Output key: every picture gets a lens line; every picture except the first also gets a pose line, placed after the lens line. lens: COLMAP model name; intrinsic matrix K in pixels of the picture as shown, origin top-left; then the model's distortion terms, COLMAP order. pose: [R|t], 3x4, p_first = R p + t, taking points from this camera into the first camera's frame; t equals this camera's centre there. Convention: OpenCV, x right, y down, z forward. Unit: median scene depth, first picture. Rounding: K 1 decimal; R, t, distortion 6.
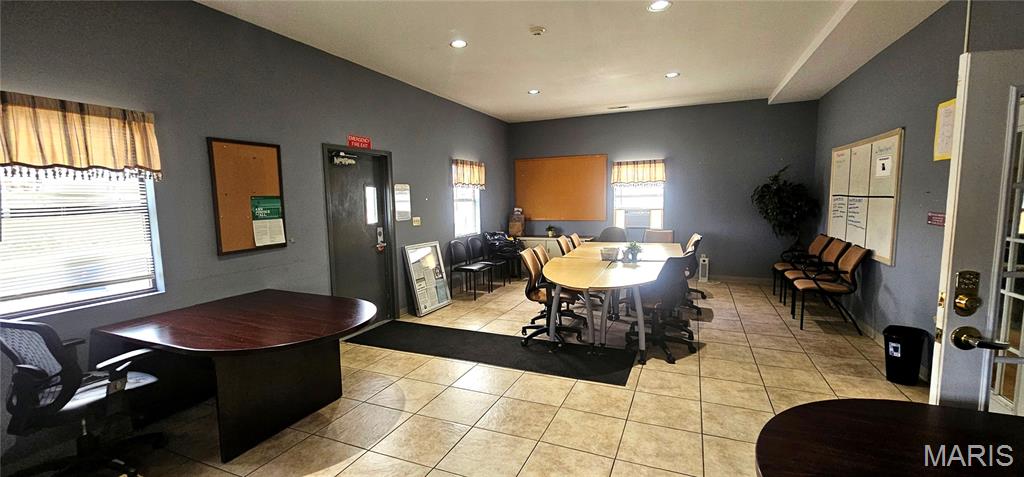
lens RADIAL K [[420.7, 0, 512.0], [0, 420.7, 238.5], [0, 0, 1]] dist [-0.000203, 0.000327]
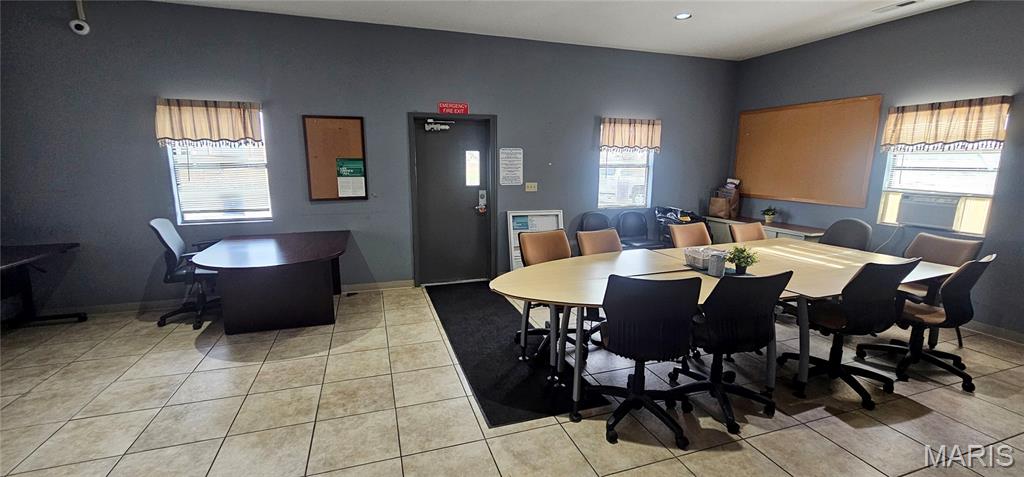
lens RADIAL K [[420.7, 0, 512.0], [0, 420.7, 238.5], [0, 0, 1]] dist [-0.000203, 0.000327]
pose [[0.669460, 0.158717, -0.725694, 0.586222], [-0.090752, 0.987065, 0.132163, -0.060729], [0.737284, -0.022620, 0.675204, 0.402669]]
